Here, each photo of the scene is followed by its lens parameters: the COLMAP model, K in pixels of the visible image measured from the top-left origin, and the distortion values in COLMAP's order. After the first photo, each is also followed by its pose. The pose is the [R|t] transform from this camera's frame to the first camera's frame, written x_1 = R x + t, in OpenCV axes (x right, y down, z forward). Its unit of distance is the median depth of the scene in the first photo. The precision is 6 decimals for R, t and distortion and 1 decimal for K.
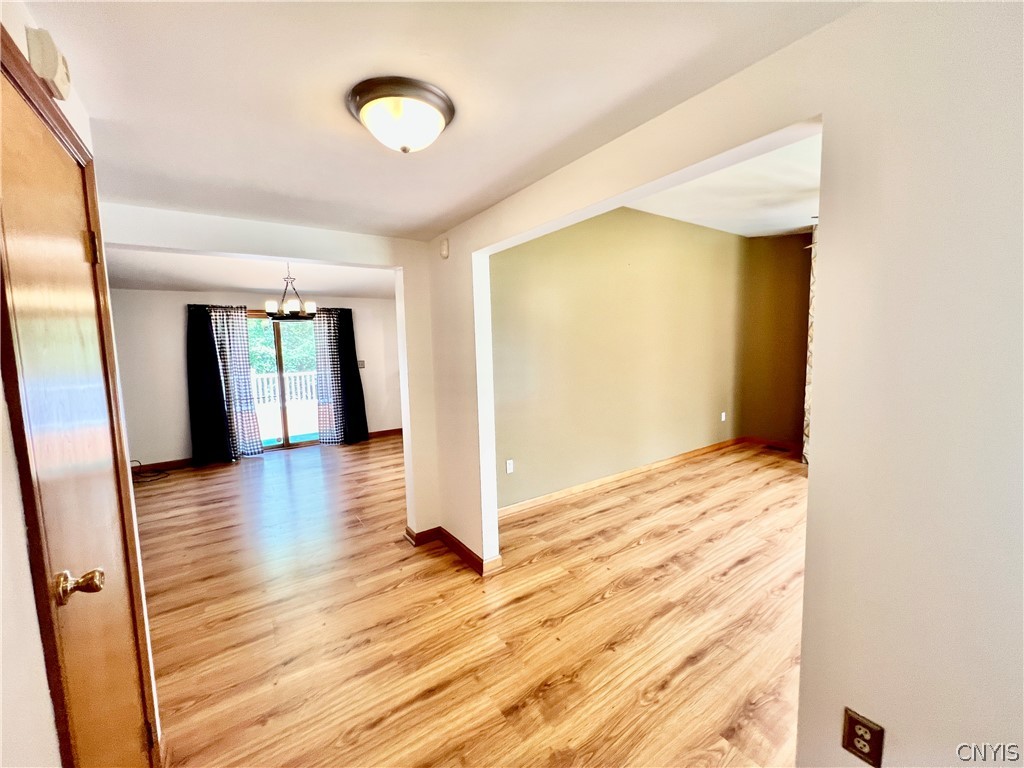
lens RADIAL K [[412.4, 0, 507.6], [0, 412.4, 382.2], [0, 0, 1]] dist [-0.001407, 0.000401]
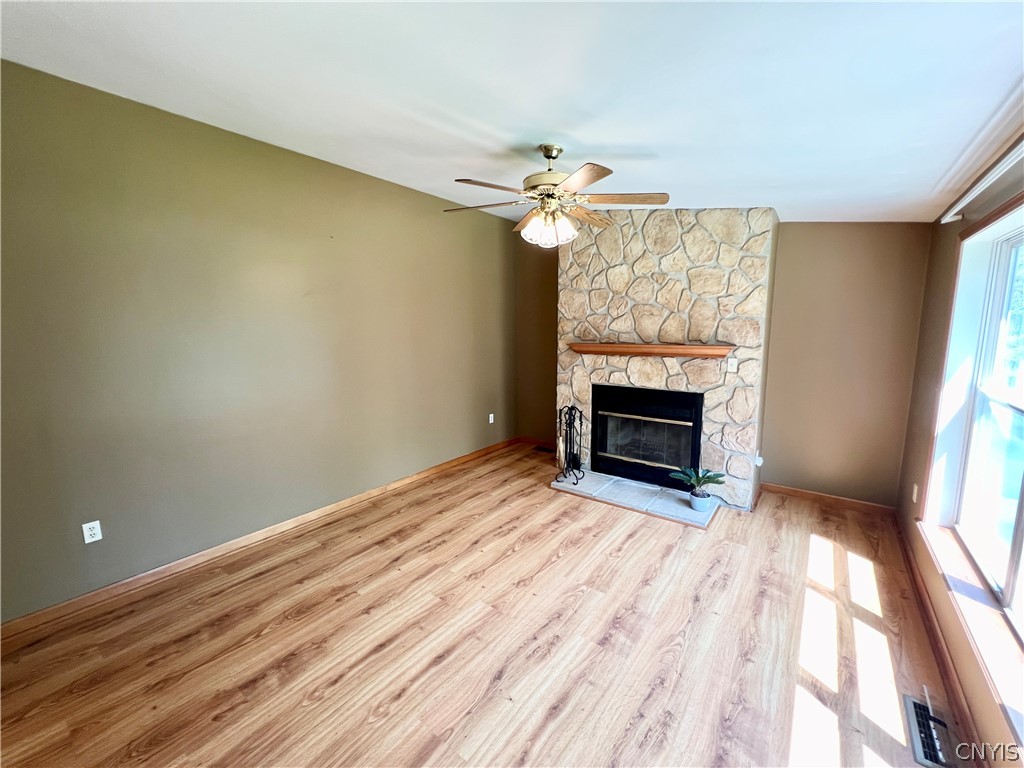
lens RADIAL K [[412.4, 0, 507.6], [0, 412.4, 382.2], [0, 0, 1]] dist [-0.001407, 0.000401]
pose [[0.953262, -0.023456, 0.301233, 0.401623], [0.012106, 0.999147, 0.039489, -0.045884], [-0.301902, -0.033997, 0.952733, 0.170564]]
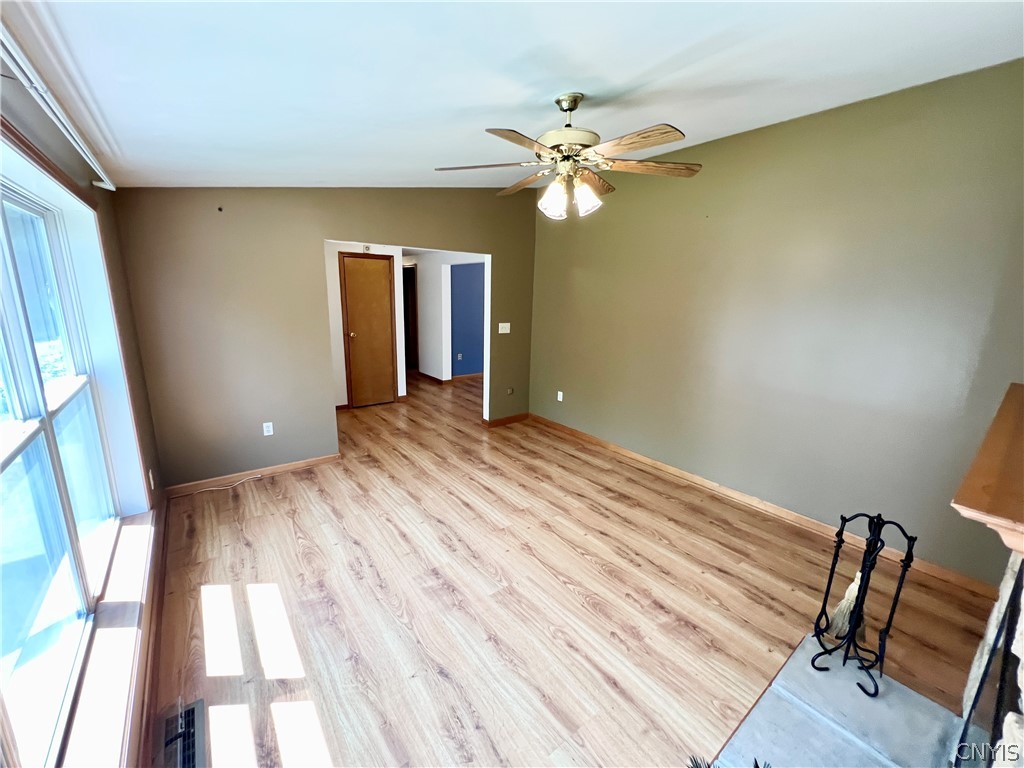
lens RADIAL K [[412.4, 0, 507.6], [0, 412.4, 382.2], [0, 0, 1]] dist [-0.001407, 0.000401]
pose [[0.047691, 0.244814, -0.968396, 1.208986], [-0.117267, 0.964167, 0.237970, -0.137238], [0.991955, 0.102212, 0.074691, 0.651994]]
